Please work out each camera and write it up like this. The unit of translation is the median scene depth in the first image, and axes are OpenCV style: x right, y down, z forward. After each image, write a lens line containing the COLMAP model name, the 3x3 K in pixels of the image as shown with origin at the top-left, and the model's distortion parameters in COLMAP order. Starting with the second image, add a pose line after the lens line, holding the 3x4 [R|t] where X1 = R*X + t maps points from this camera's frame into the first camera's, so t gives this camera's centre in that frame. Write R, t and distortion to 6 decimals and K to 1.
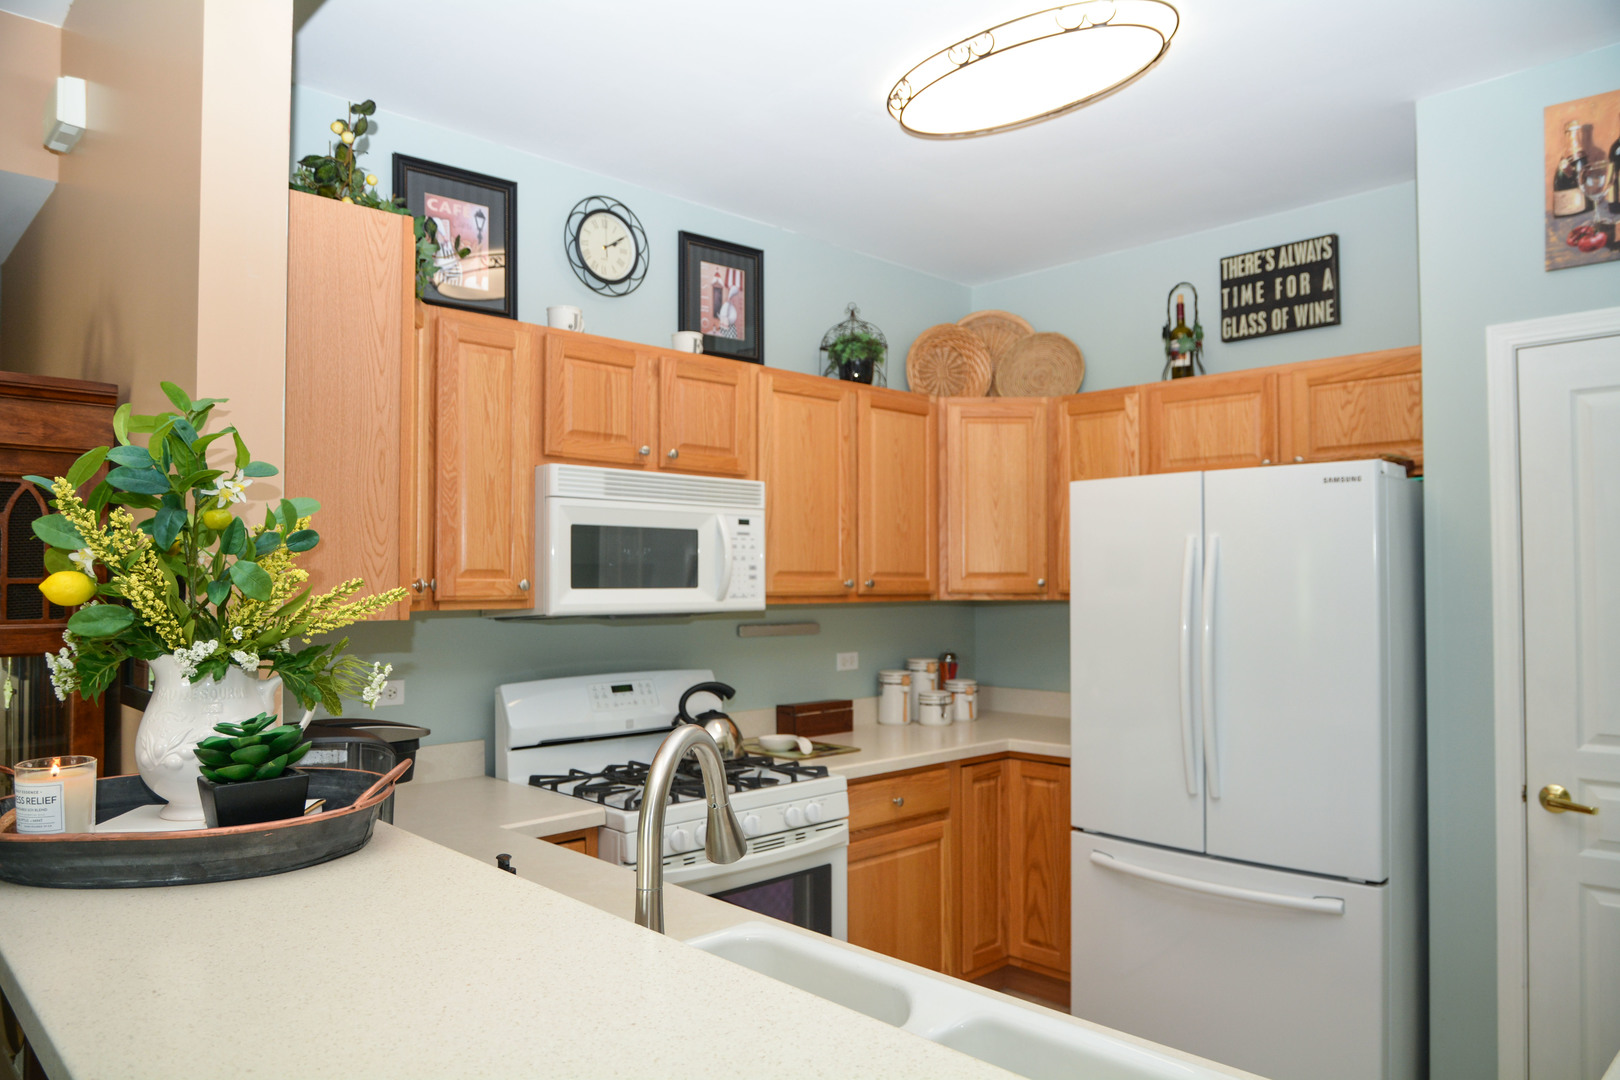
lens RADIAL K [[1090.9, 0, 814.7], [0, 1090.9, 551.6], [0, 0, 1]] dist [-0.036790, 0.017073]
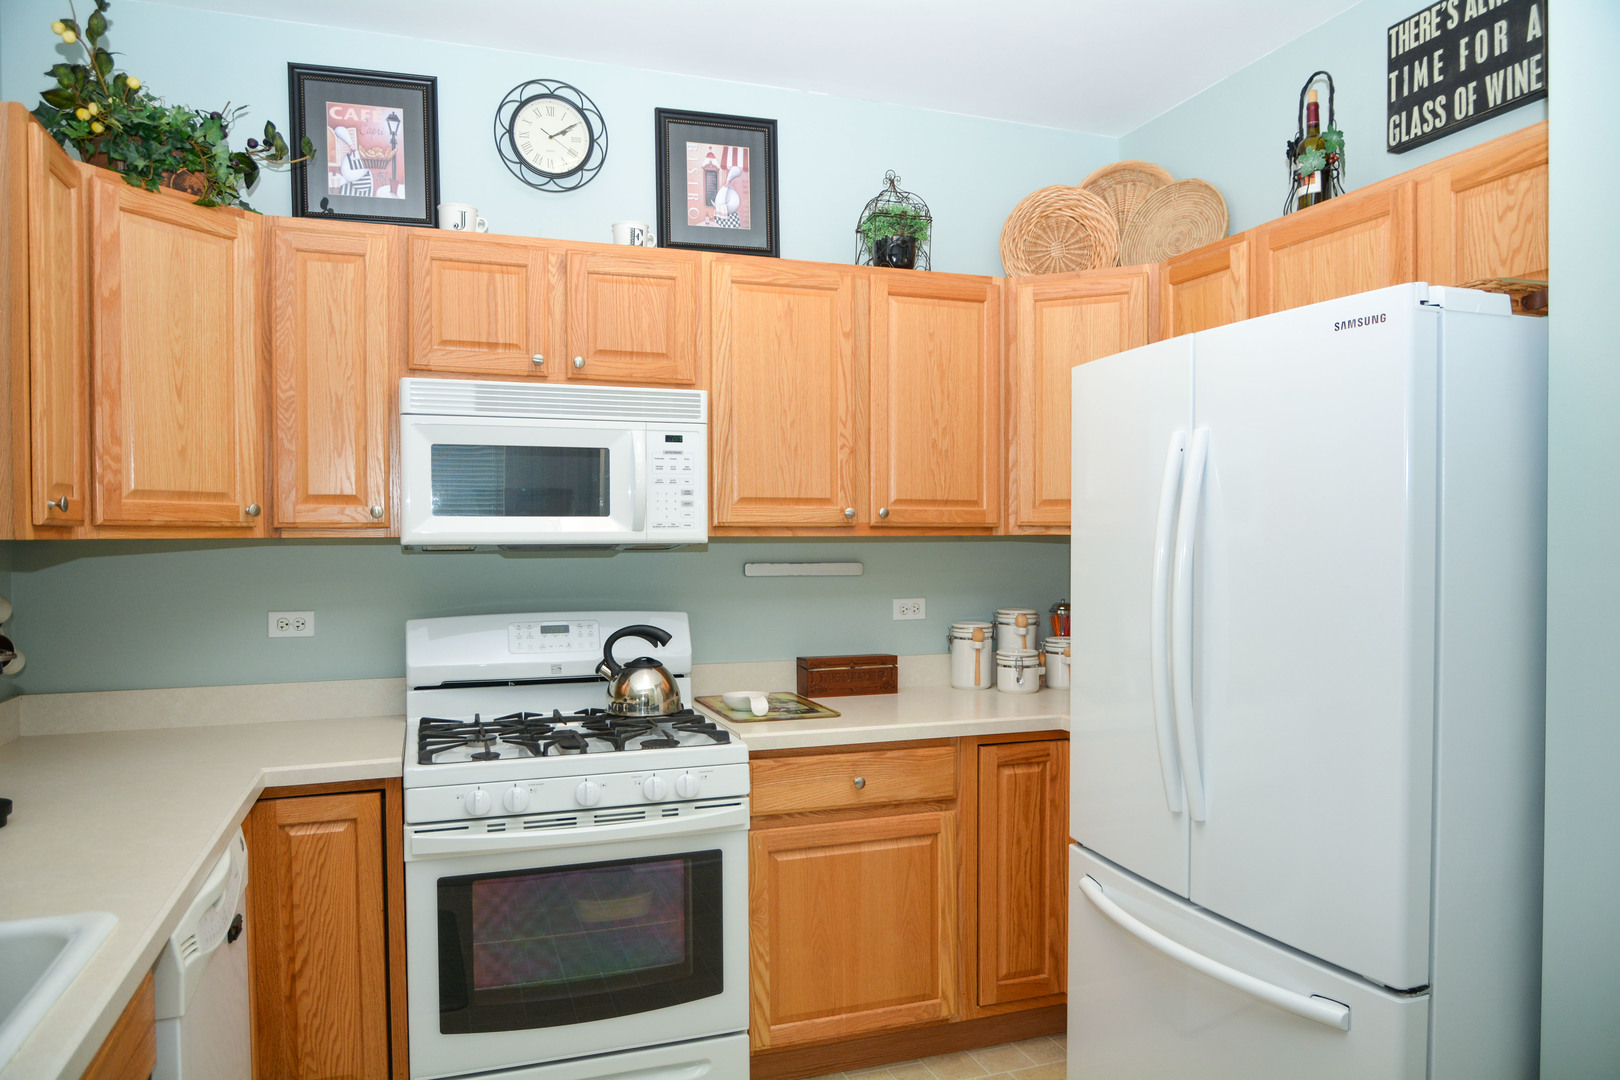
lens RADIAL K [[1090.9, 0, 820.1], [0, 1090.9, 552.6], [0, 0, 1]] dist [-0.036790, 0.017073]
pose [[0.911436, 0.005848, -0.411400, 0.388118], [0.012818, 0.999010, 0.042598, 0.026786], [0.411241, -0.044099, 0.910459, 0.271117]]
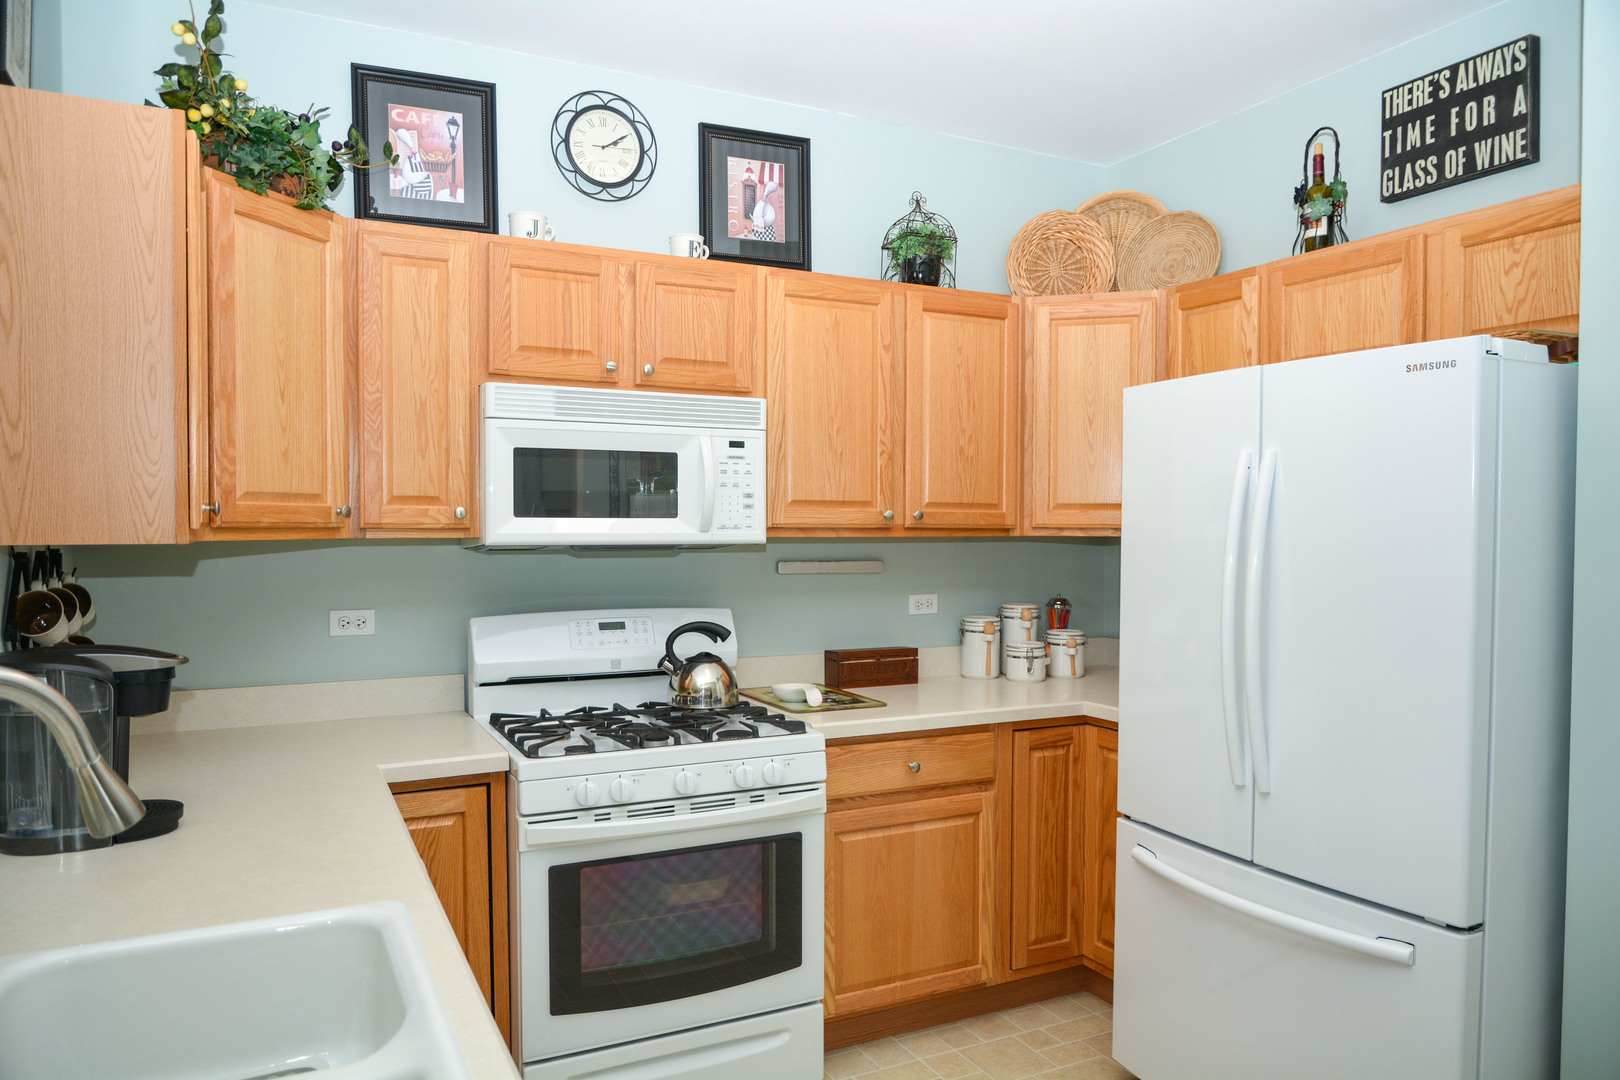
lens RADIAL K [[1090.9, 0, 818.0], [0, 1090.9, 552.6], [0, 0, 1]] dist [-0.036790, 0.017073]
pose [[0.954333, 0.012660, -0.298475, 0.265666], [0.003652, 0.998533, 0.054031, 0.013394], [0.298721, -0.052654, 0.952887, 0.166221]]
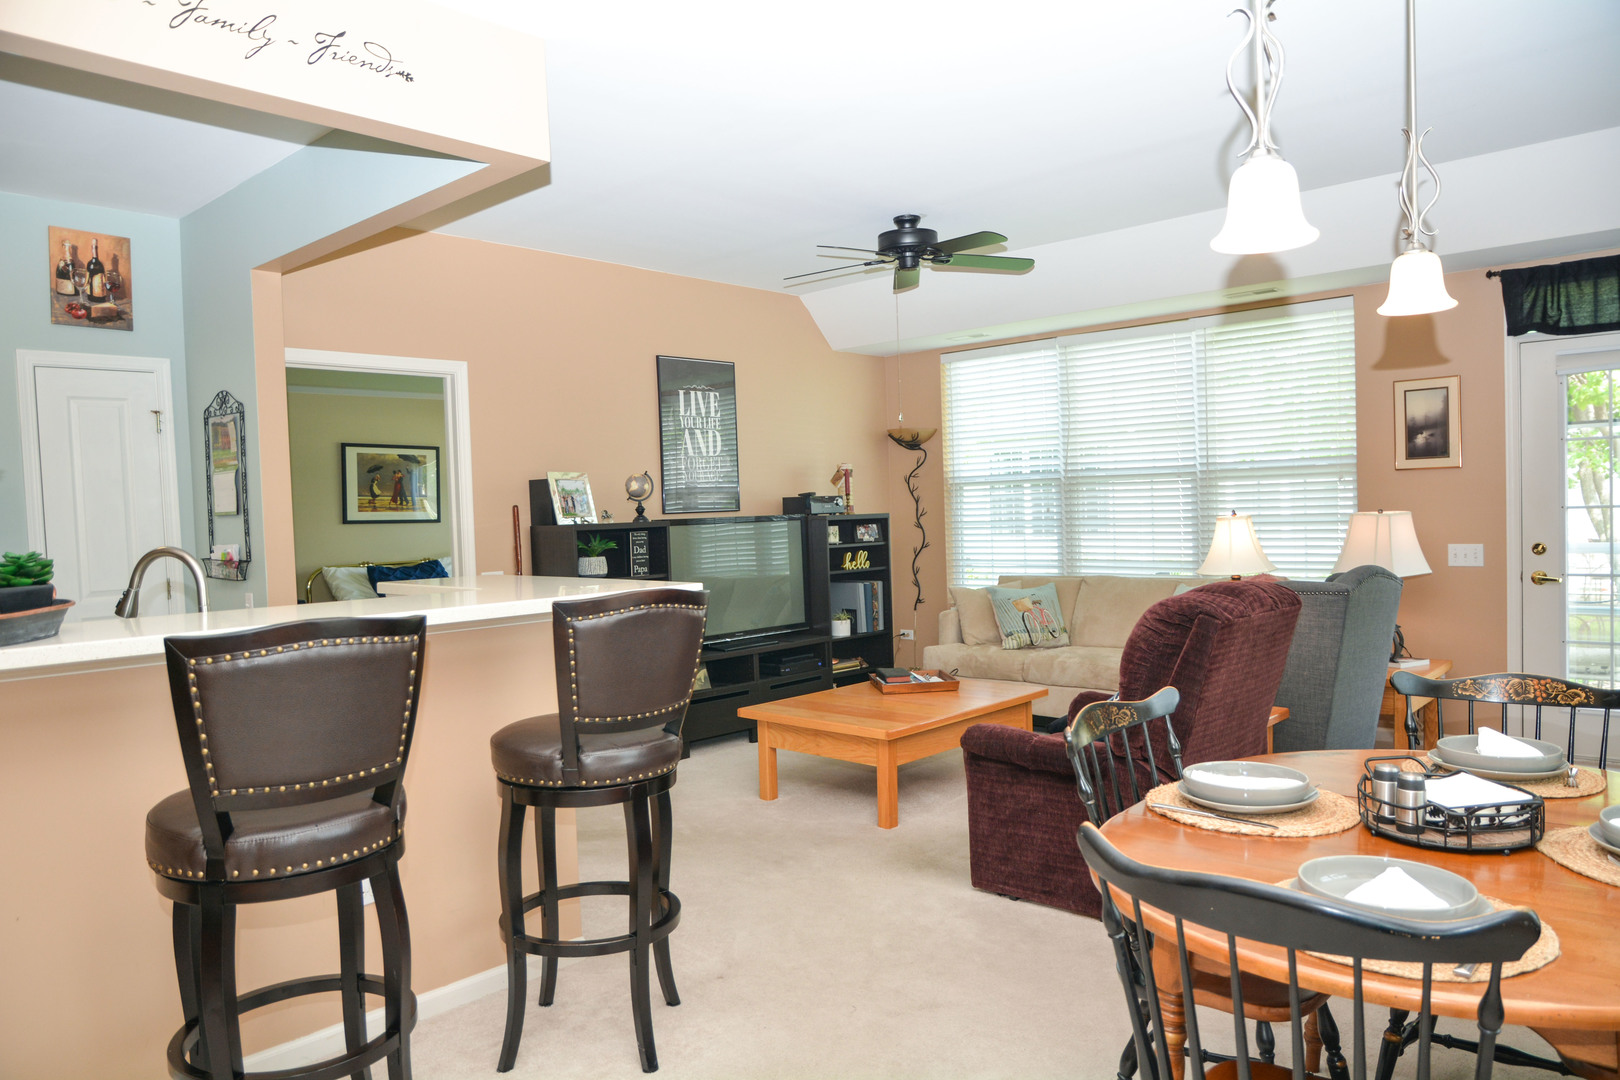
lens RADIAL K [[1090.9, 0, 830.3], [0, 1090.9, 559.5], [0, 0, 1]] dist [-0.036790, 0.017073]
pose [[-0.063821, -0.043149, 0.997028, -0.888063], [0.007495, 0.999016, 0.043715, 0.037067], [-0.997933, 0.010263, -0.063434, -0.091682]]
